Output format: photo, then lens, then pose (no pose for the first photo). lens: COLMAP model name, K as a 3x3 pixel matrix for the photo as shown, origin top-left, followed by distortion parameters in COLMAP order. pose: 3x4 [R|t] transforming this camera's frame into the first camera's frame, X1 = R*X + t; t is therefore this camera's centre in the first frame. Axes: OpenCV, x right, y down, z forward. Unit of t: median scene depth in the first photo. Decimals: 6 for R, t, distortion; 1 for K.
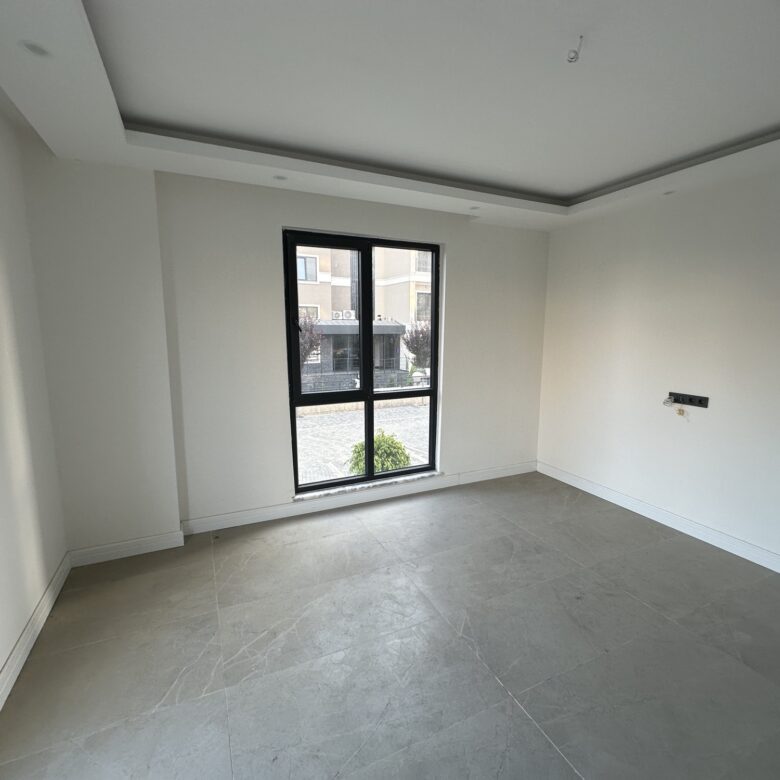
lens RADIAL K [[419.9, 0, 389.7], [0, 419.9, 396.4], [0, 0, 1]] dist [0.000678, 0.000697]
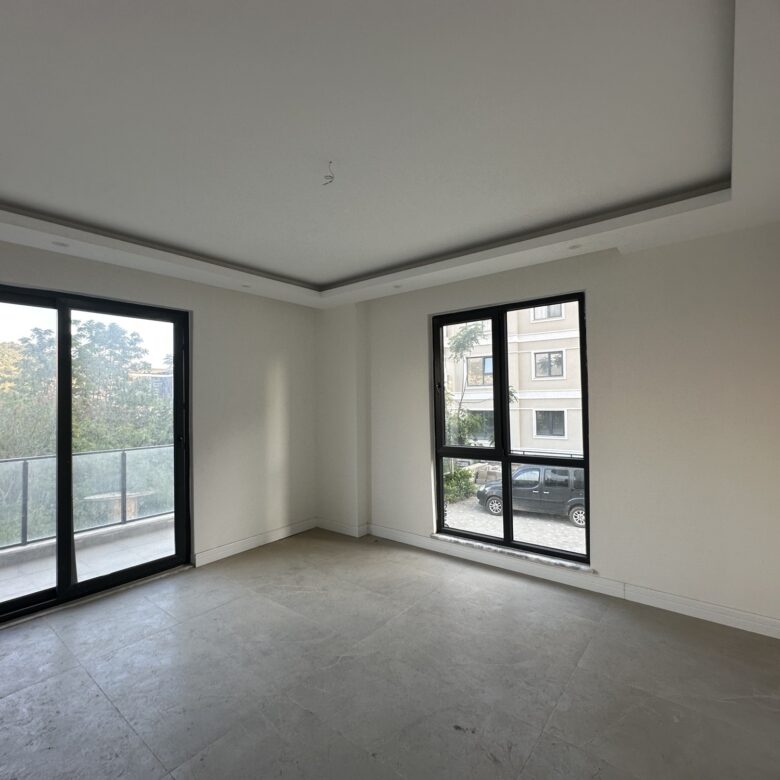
lens RADIAL K [[529.7, 0, 497.6], [0, 529.7, 395.7], [0, 0, 1]] dist [0.000768, 0.006167]
pose [[0.421158, -0.015261, -0.906859, 1.159821], [-0.124489, 0.989423, -0.074465, -0.052224], [0.898403, 0.144255, 0.414804, 0.479231]]
